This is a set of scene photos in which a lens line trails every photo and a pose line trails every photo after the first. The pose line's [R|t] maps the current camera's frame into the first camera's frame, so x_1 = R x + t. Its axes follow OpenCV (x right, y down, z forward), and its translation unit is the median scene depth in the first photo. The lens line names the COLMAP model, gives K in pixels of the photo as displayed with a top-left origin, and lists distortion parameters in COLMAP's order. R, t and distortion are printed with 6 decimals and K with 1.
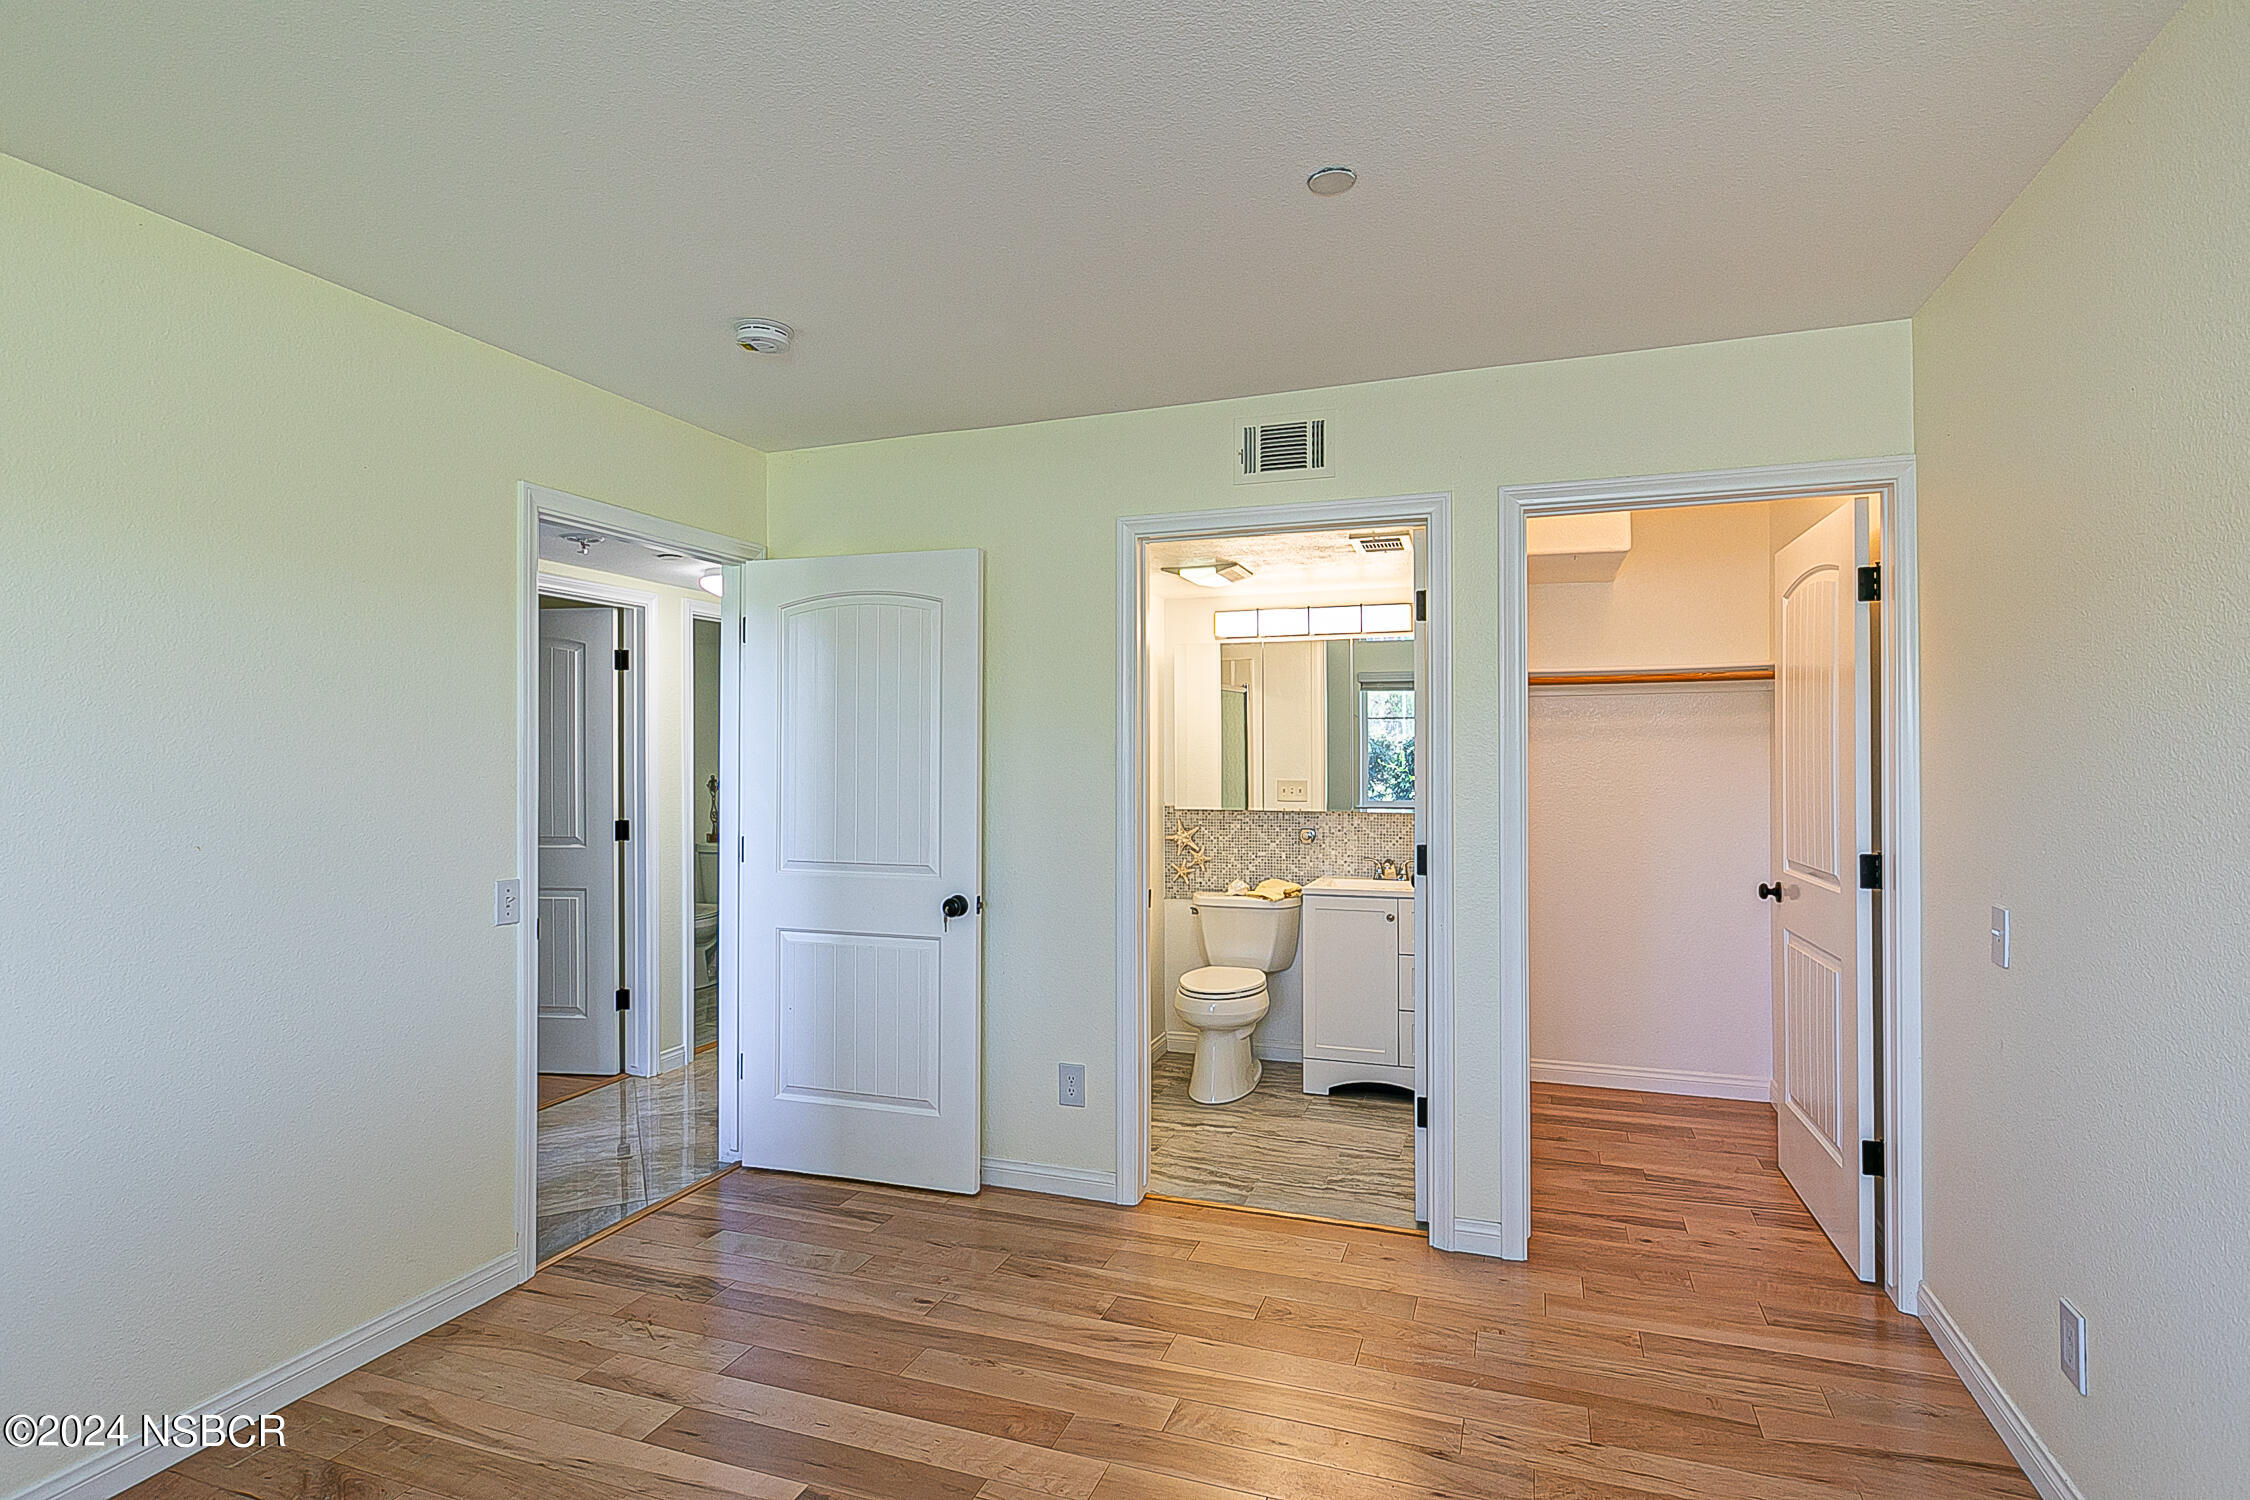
lens RADIAL K [[1107.3, 0, 1117.4], [0, 1107.3, 738.8], [0, 0, 1]] dist [0.003214, -0.000082]
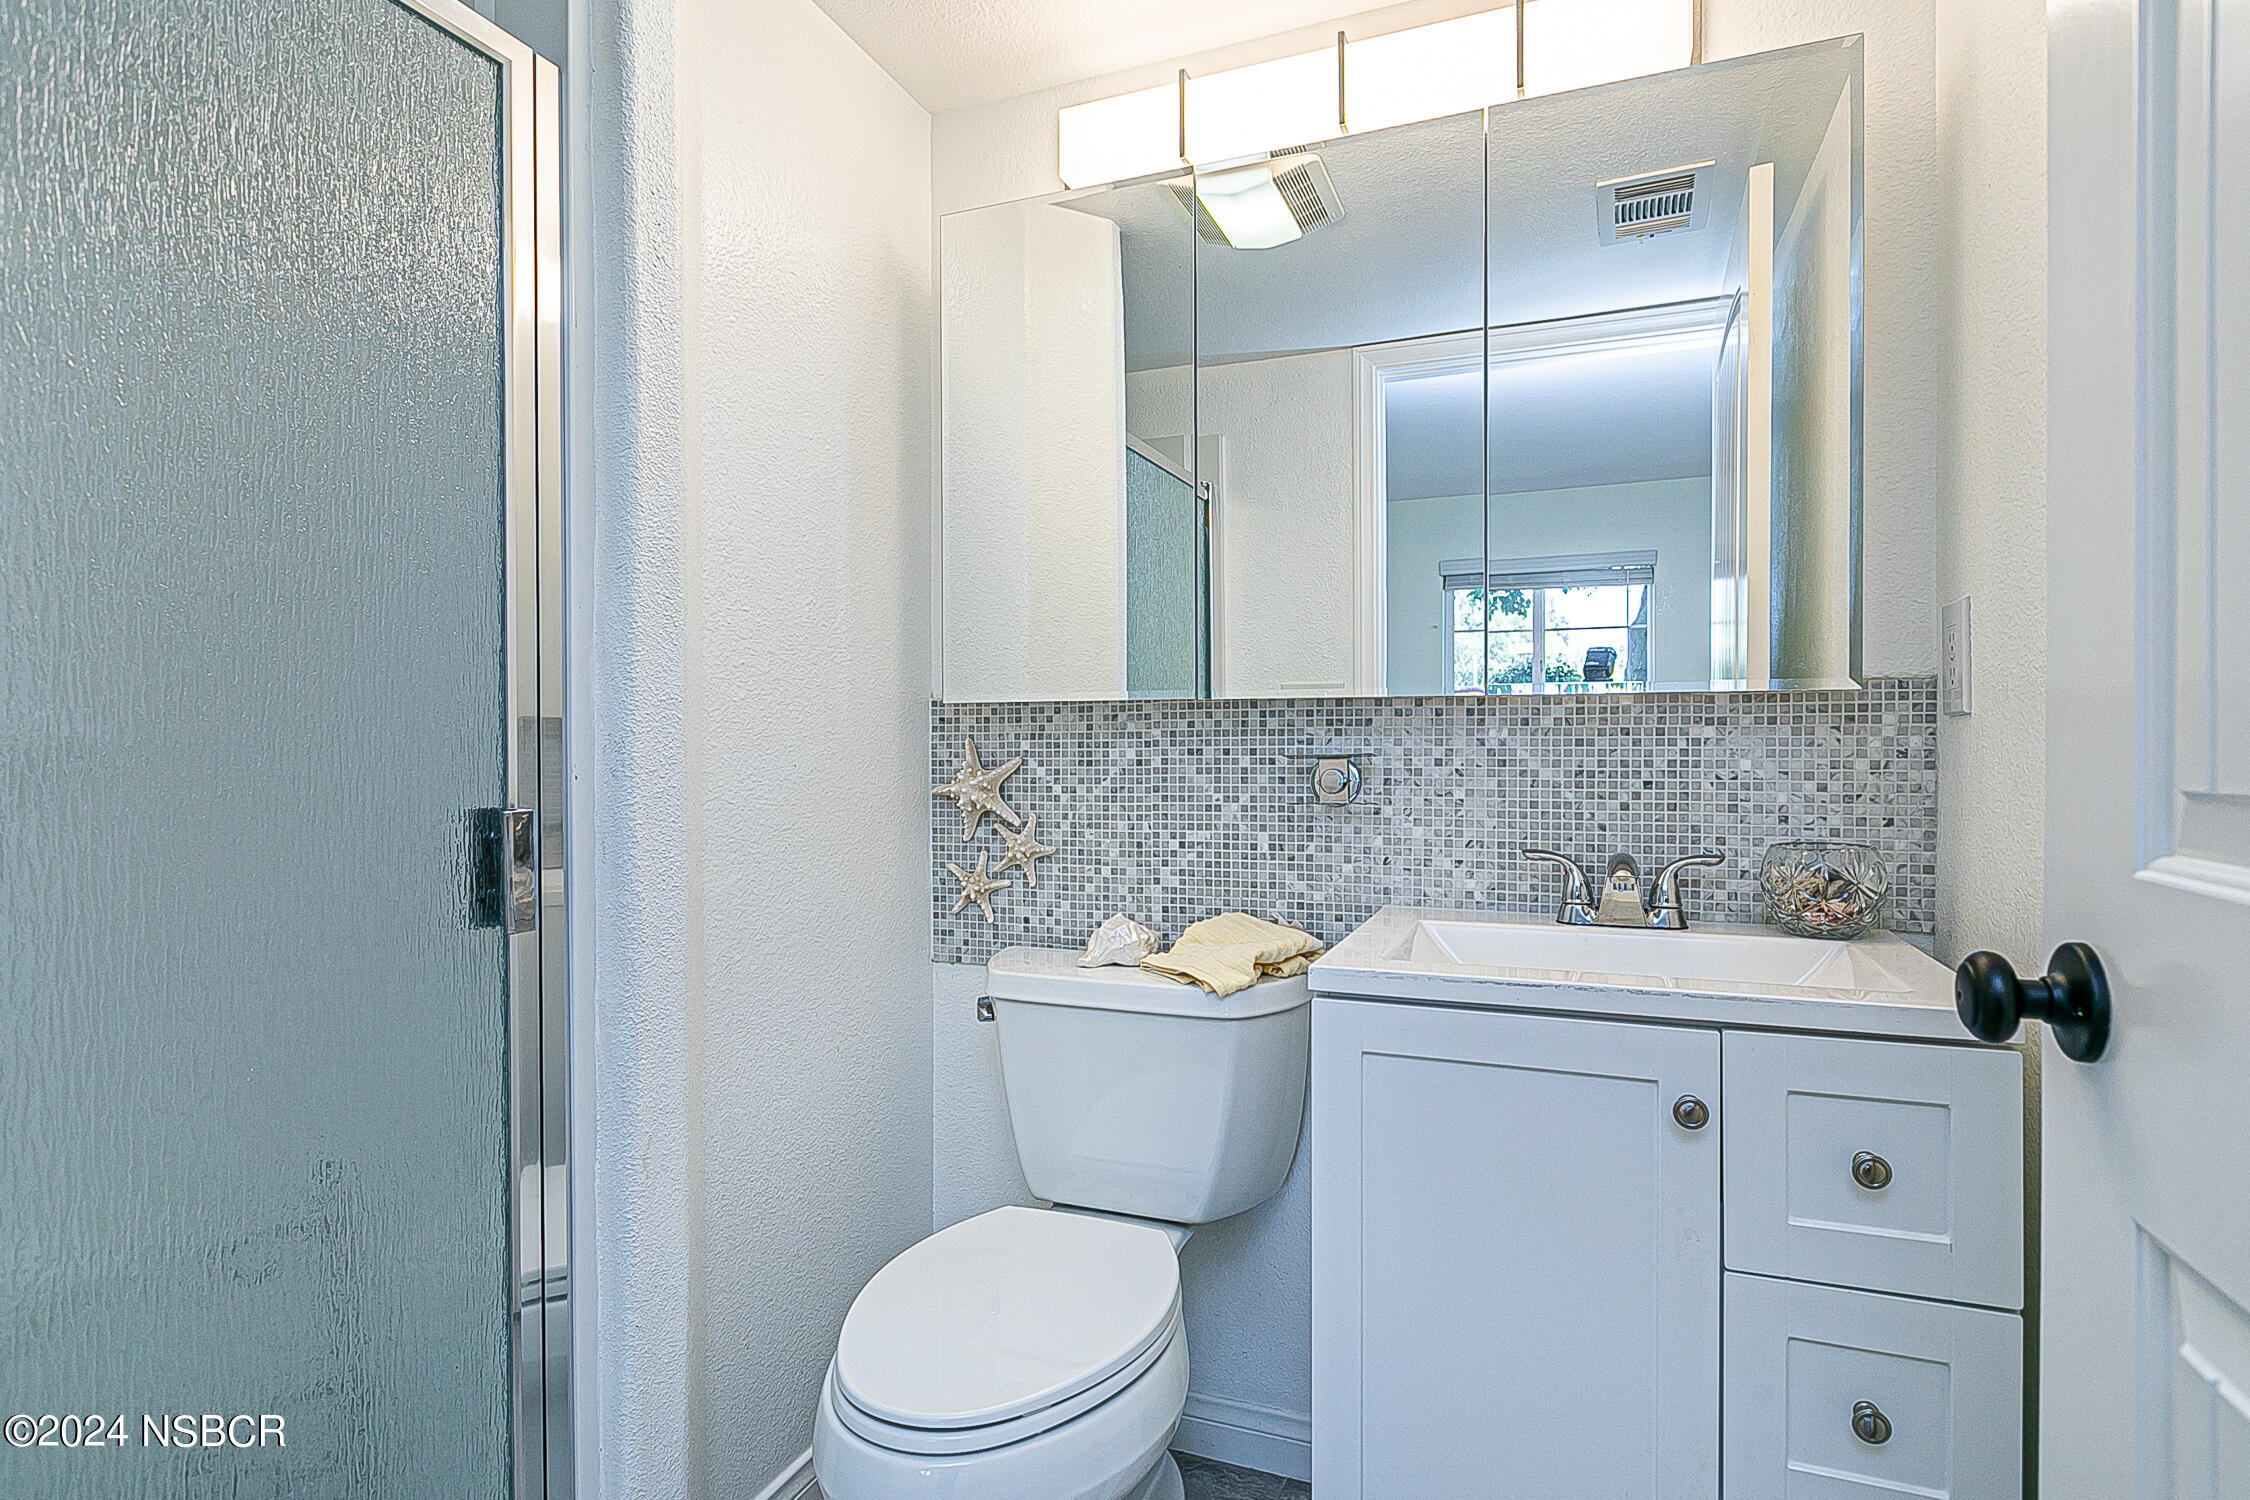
lens RADIAL K [[1162.0, 0, 1119.0], [0, 1162.0, 750.3], [0, 0, 1]] dist [0.005799, -0.001432]
pose [[0.999226, -0.001574, -0.039302, 0.122448], [0.002610, 0.999651, 0.026305, 0.070433], [0.039247, -0.026387, 0.998881, 0.665762]]
